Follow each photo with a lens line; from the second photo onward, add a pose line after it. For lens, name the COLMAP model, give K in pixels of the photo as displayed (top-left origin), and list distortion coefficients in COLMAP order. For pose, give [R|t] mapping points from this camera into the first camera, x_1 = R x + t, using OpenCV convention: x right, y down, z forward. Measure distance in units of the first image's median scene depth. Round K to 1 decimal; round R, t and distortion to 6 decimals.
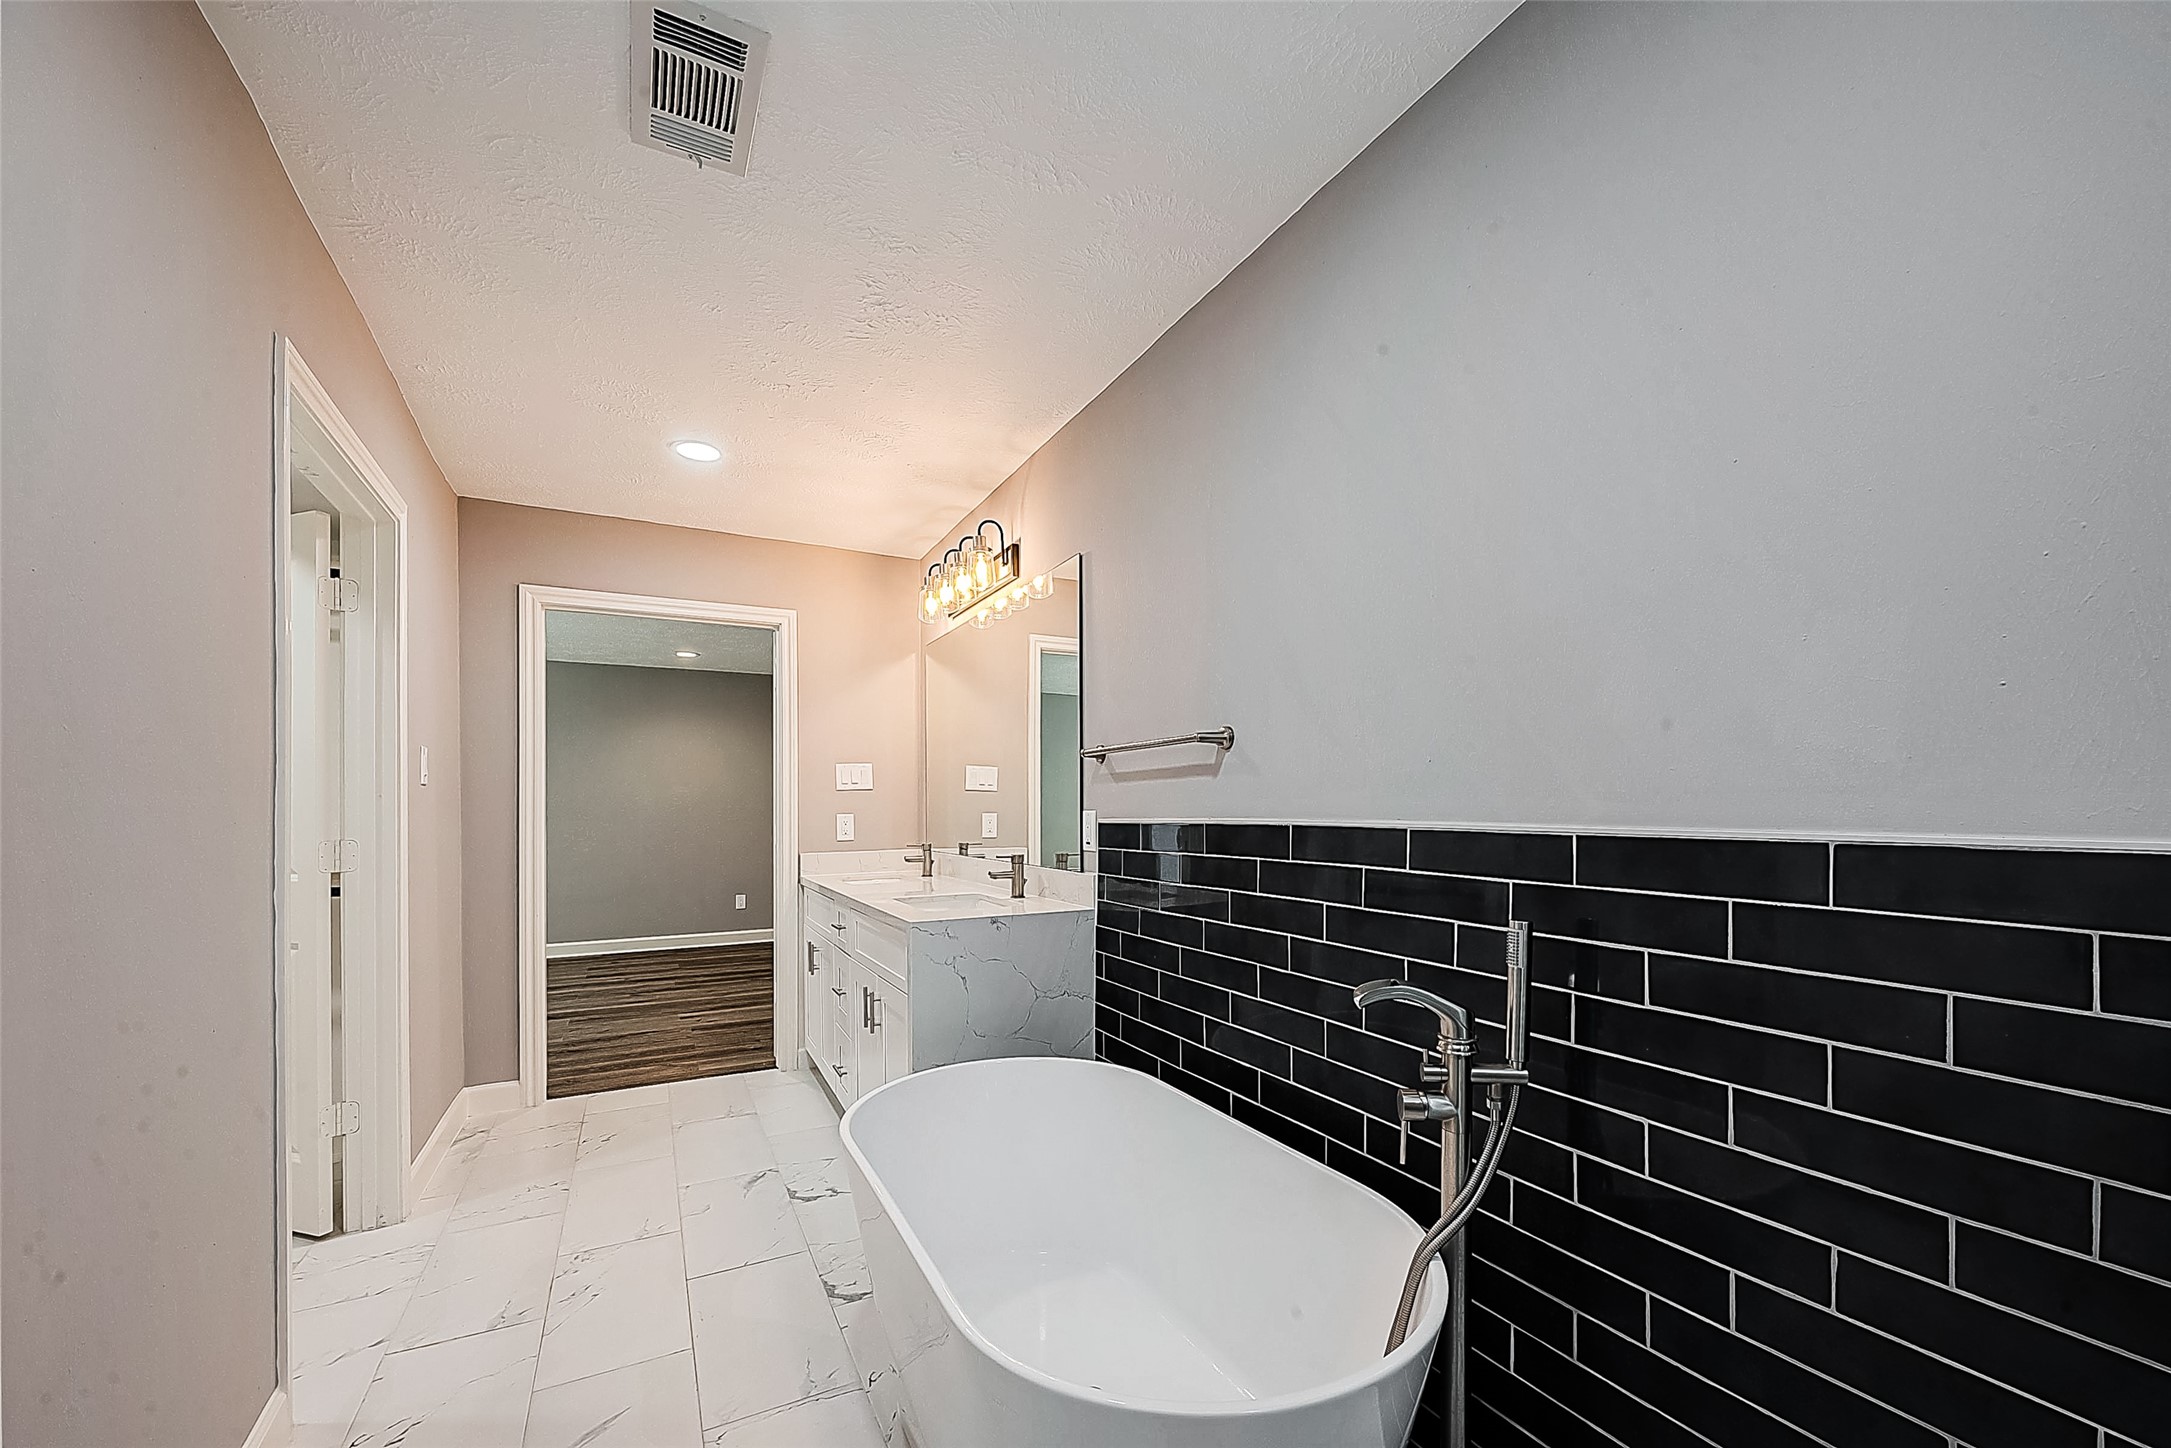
lens RADIAL K [[859.8, 0, 1102.5], [0, 859.8, 800.6], [0, 0, 1]] dist [0.006311, -0.000212]
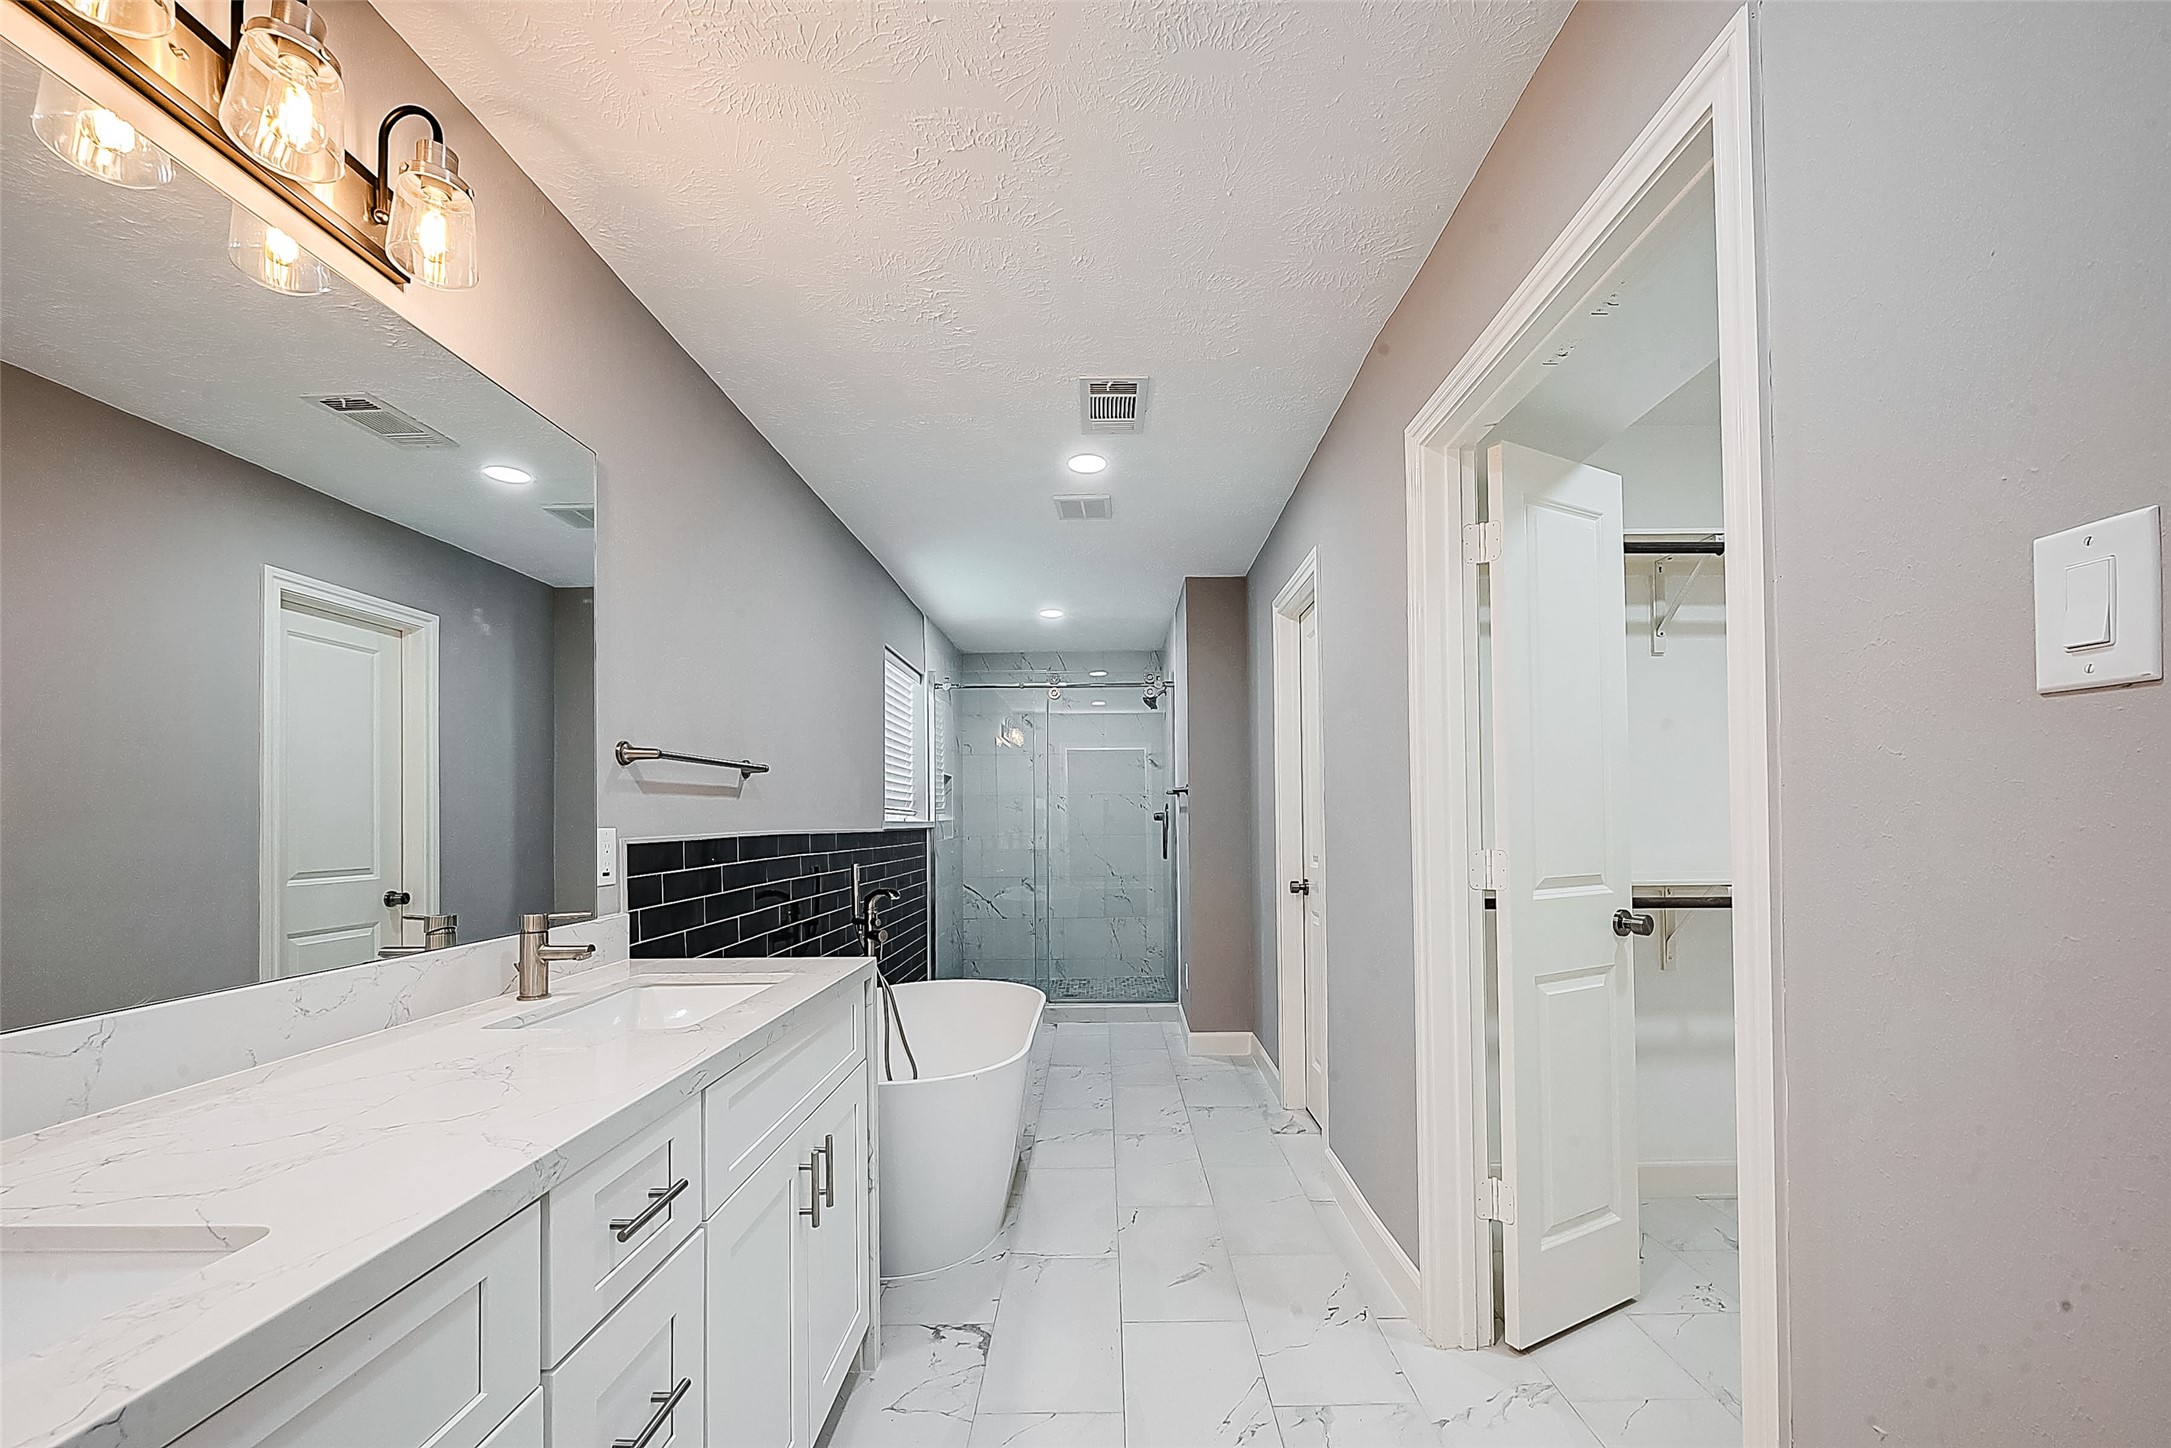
lens RADIAL K [[866.5, 0, 1091.0], [0, 866.5, 802.9], [0, 0, 1]] dist [-0.001529, -0.000212]
pose [[-0.872848, 0.030123, 0.487062, -0.882187], [0.017617, 0.999387, -0.030238, 0.024023], [-0.487675, -0.017812, -0.872844, 1.764361]]
